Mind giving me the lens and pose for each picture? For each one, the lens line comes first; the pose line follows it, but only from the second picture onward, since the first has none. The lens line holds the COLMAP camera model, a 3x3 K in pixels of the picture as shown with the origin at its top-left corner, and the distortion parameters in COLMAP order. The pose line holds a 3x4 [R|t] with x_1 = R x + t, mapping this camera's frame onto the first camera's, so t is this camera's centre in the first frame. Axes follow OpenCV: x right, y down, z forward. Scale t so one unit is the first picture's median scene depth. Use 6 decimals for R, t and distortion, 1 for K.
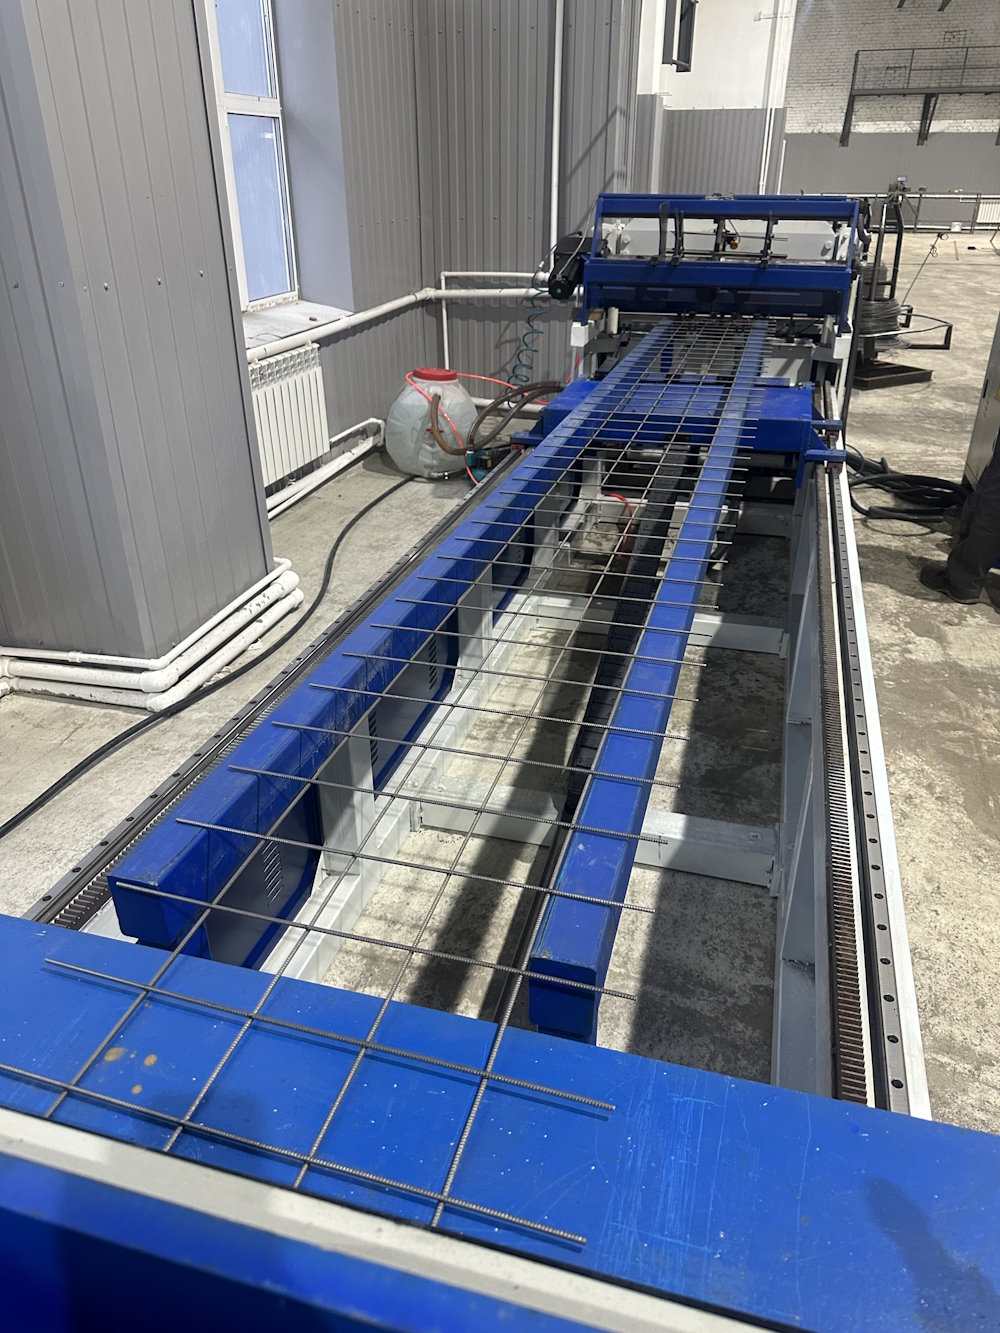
lens RADIAL K [[958.4, 0, 501.5], [0, 958.4, 653.2], [0, 0, 1]] dist [0.098462, -0.138536]
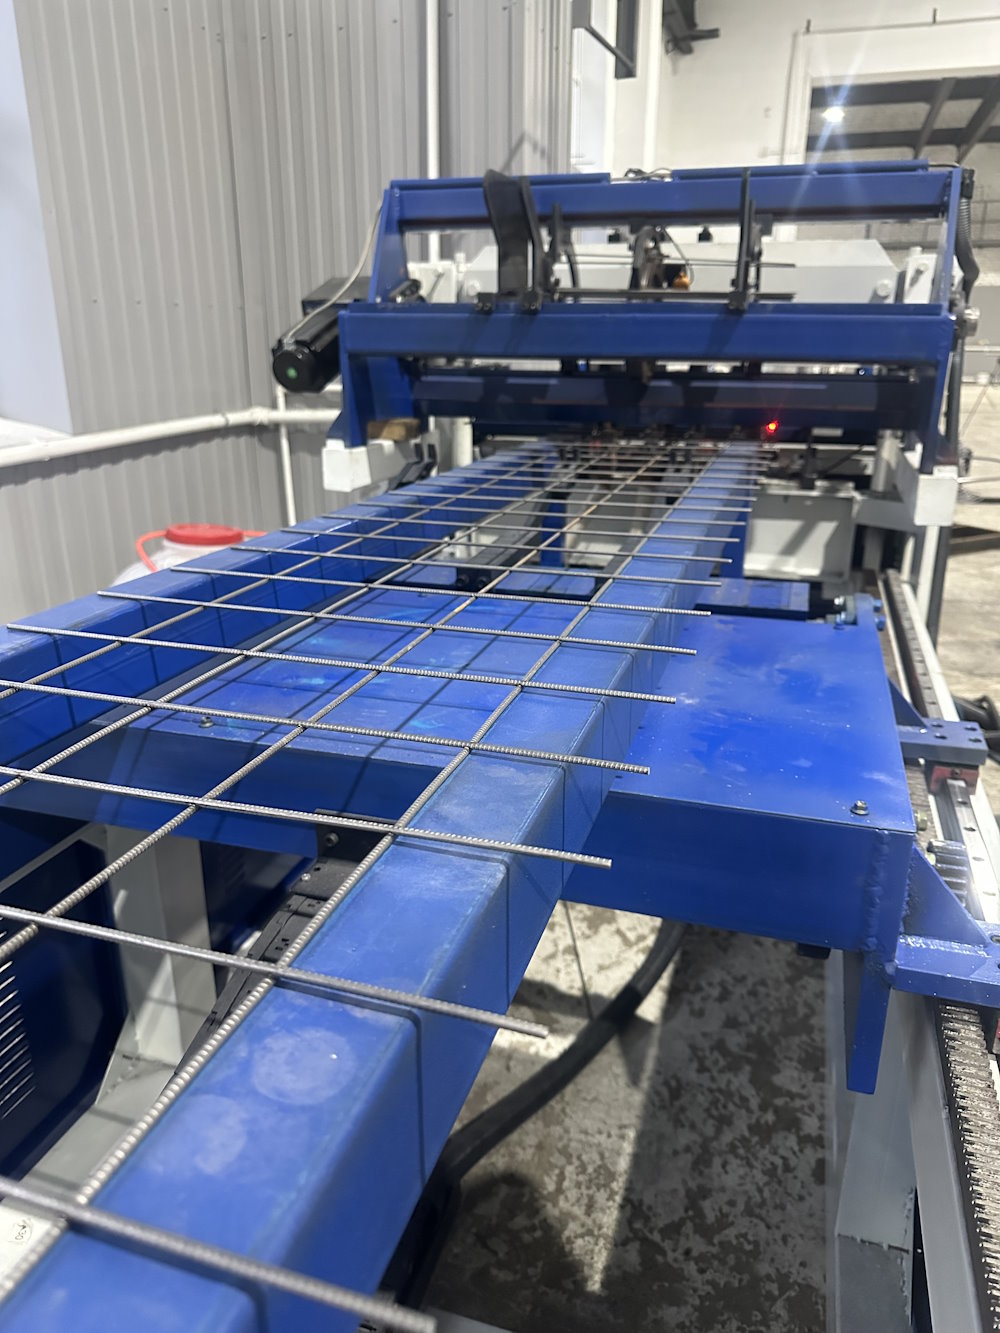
lens RADIAL K [[958.4, 0, 501.5], [0, 958.4, 653.2], [0, 0, 1]] dist [0.098462, -0.138536]
pose [[0.999533, 0.013175, -0.027575, 0.170325], [-0.017050, 0.989227, -0.145394, -0.178115], [0.025362, 0.145796, 0.988989, 0.568178]]
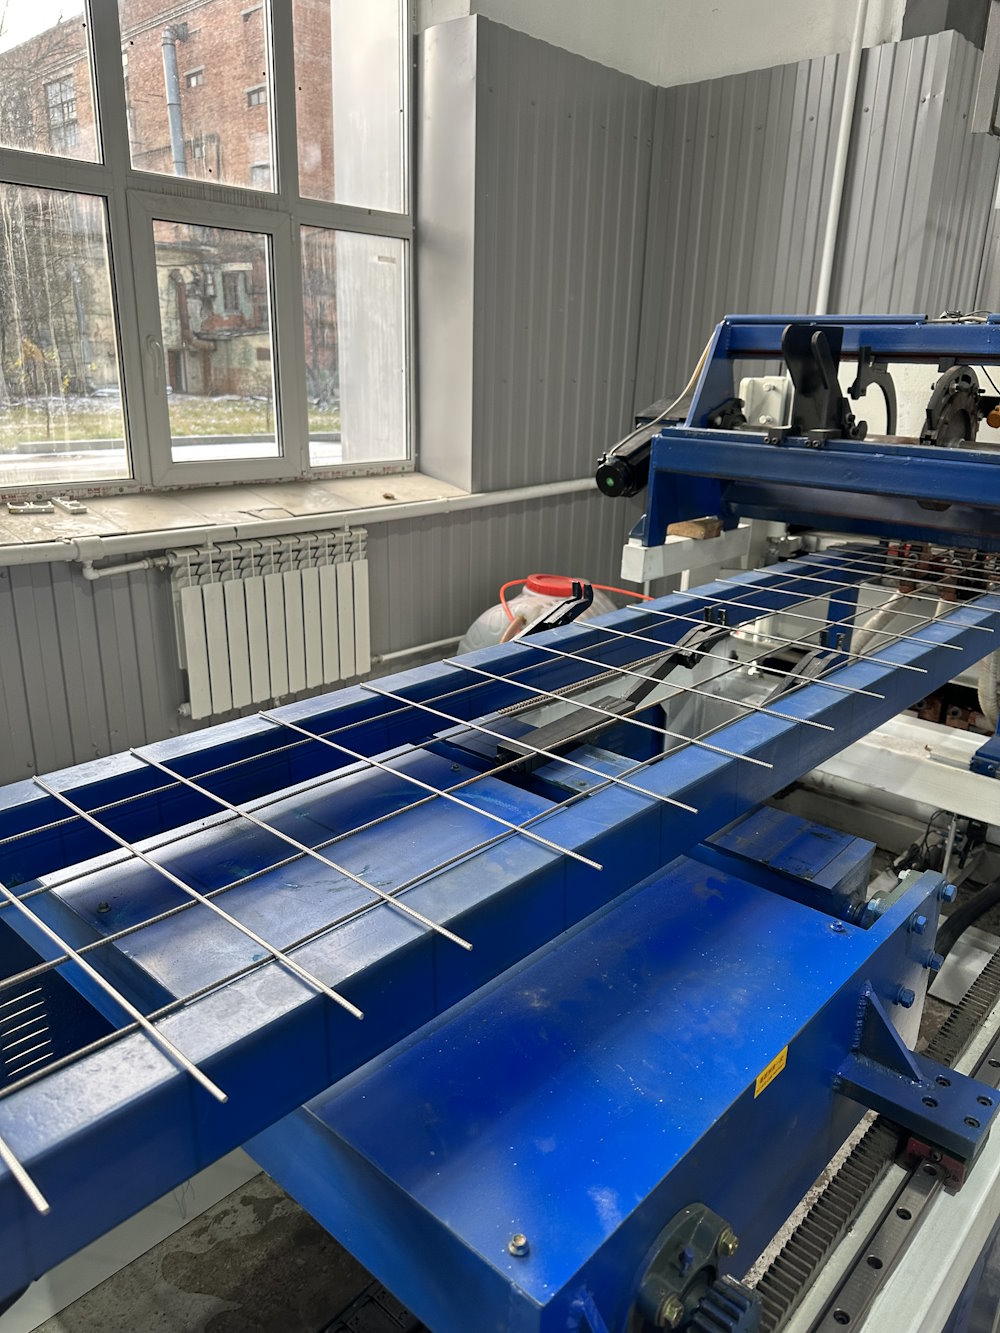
lens RADIAL K [[958.4, 0, 501.5], [0, 958.4, 653.2], [0, 0, 1]] dist [0.098462, -0.138536]
pose [[0.897499, 0.151603, -0.414140, 0.240579], [-0.220723, 0.967396, -0.124205, -0.197071], [0.381807, 0.202884, 0.901699, 0.503624]]
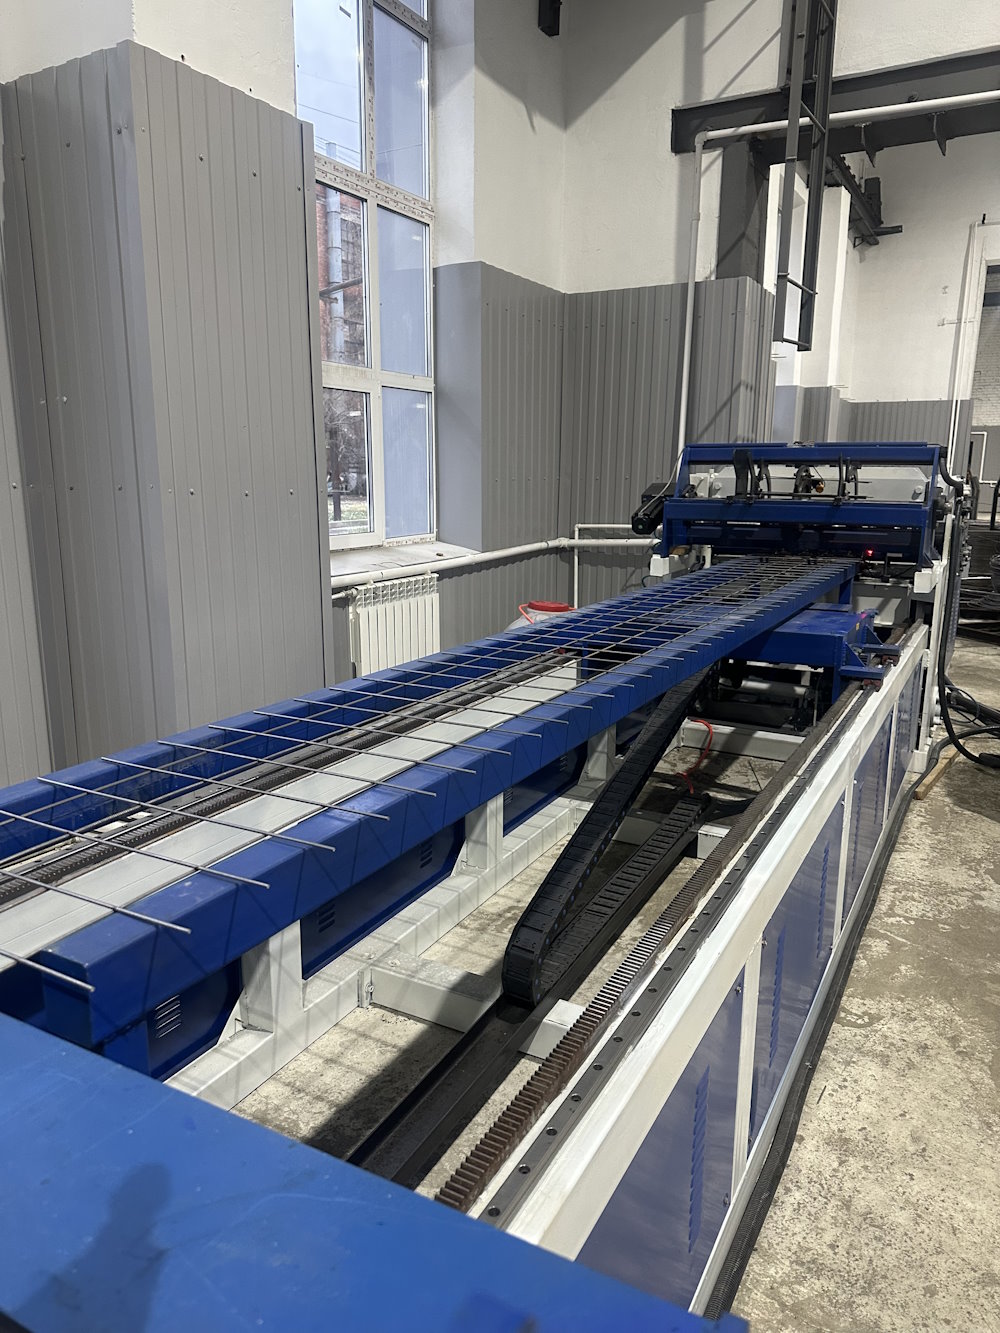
lens RADIAL K [[953.5, 0, 500.0], [0, 953.5, 666.5], [0, 0, 1]] dist [0.116374, -0.100724]
pose [[0.976043, 0.052239, -0.211213, 0.137169], [-0.104132, 0.964508, -0.242653, 0.045841], [0.191041, 0.258834, 0.946841, 0.014523]]
